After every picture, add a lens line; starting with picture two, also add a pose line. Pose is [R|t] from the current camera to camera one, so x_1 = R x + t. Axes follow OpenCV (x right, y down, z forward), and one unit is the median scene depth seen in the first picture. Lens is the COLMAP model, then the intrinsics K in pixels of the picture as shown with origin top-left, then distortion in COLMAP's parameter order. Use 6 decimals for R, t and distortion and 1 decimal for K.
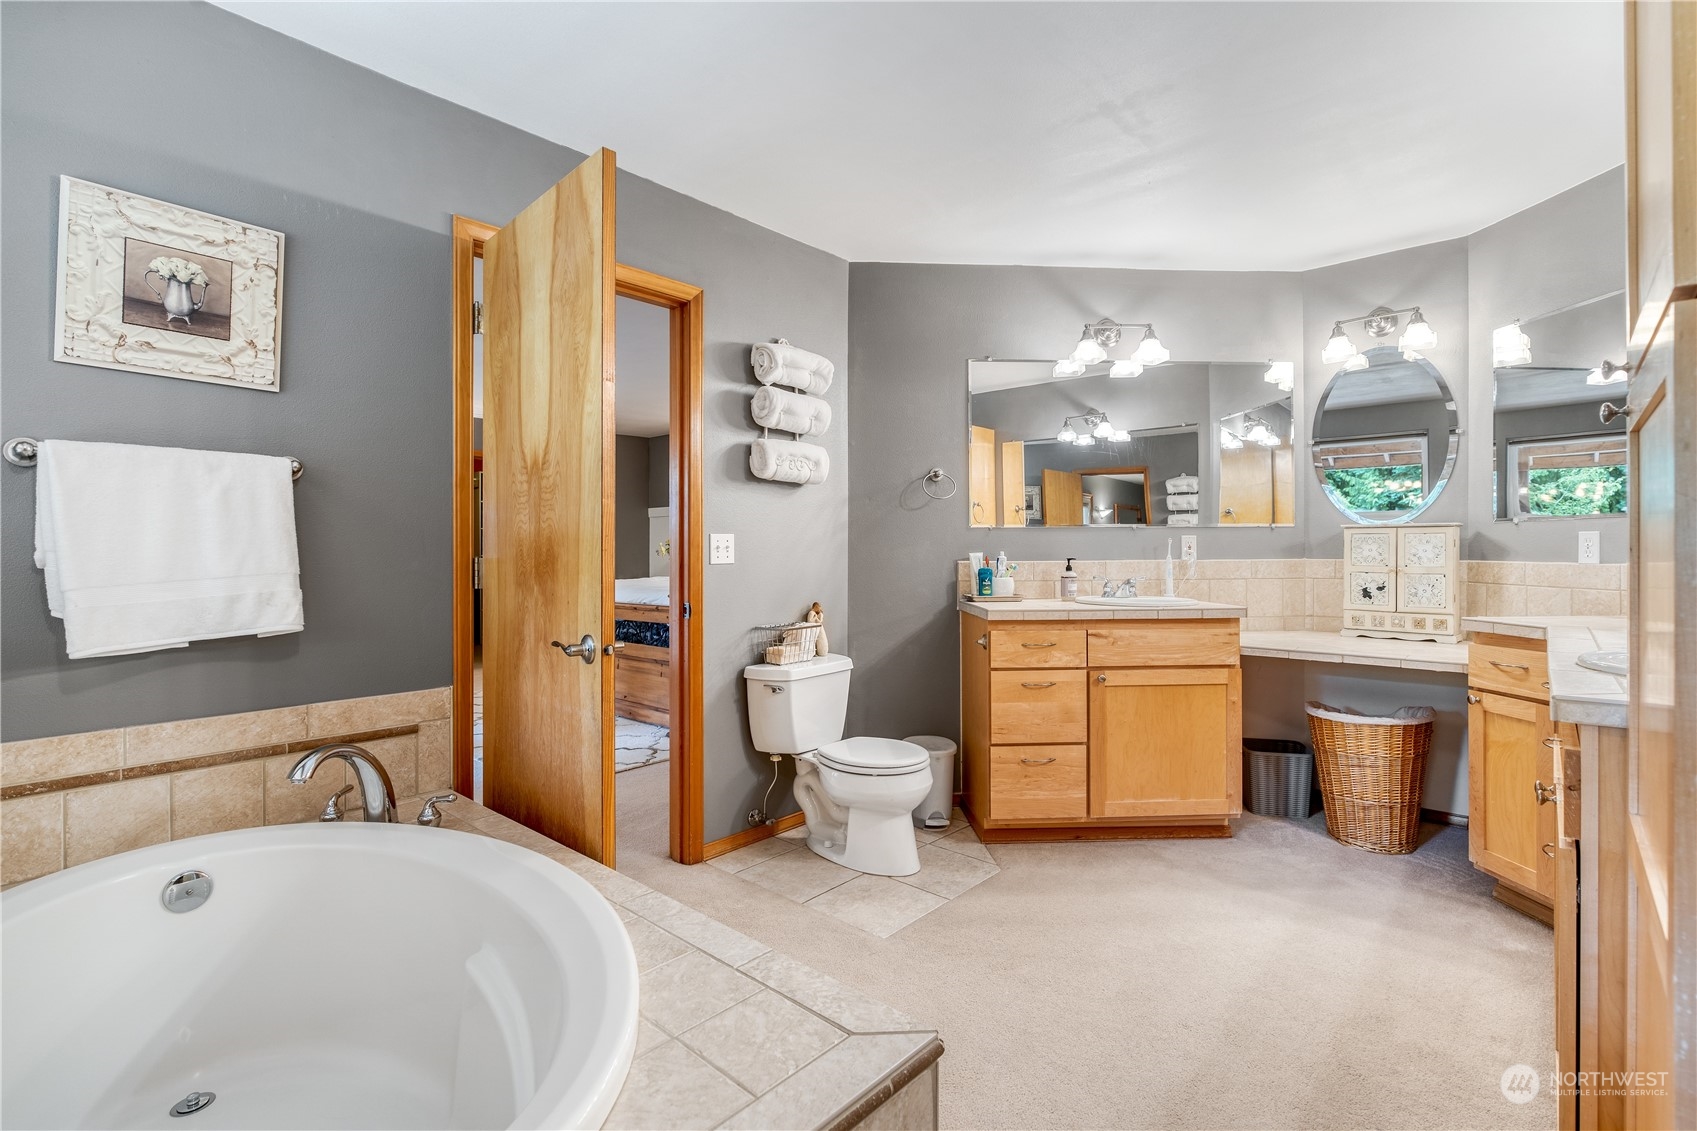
lens RADIAL K [[779.8, 0, 844.1], [0, 779.8, 556.2], [0, 0, 1]] dist [-0.008776, 0.002467]
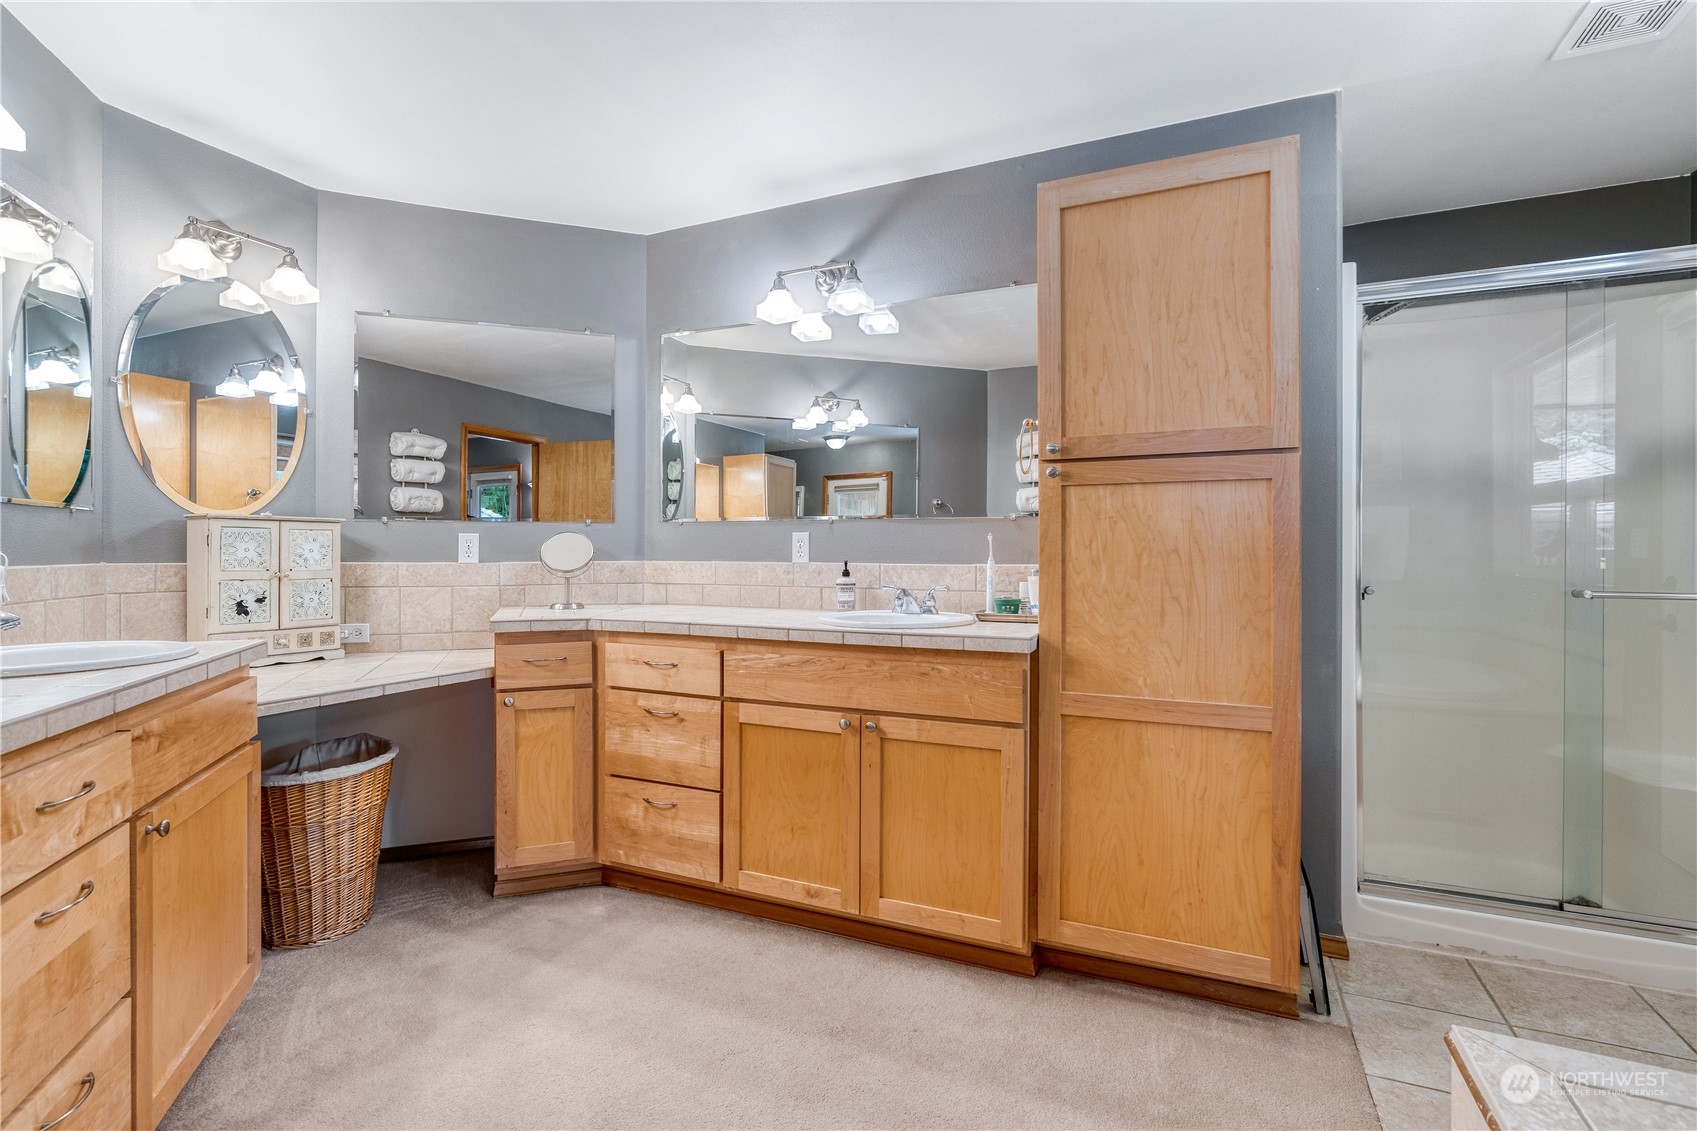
lens RADIAL K [[779.8, 0, 842.9], [0, 779.8, 552.7], [0, 0, 1]] dist [-0.008776, 0.002467]
pose [[-0.300322, 0.002069, 0.953836, -0.216227], [0.006661, 0.999978, -0.000071, -0.001260], [-0.953815, 0.006332, -0.300329, 0.741095]]
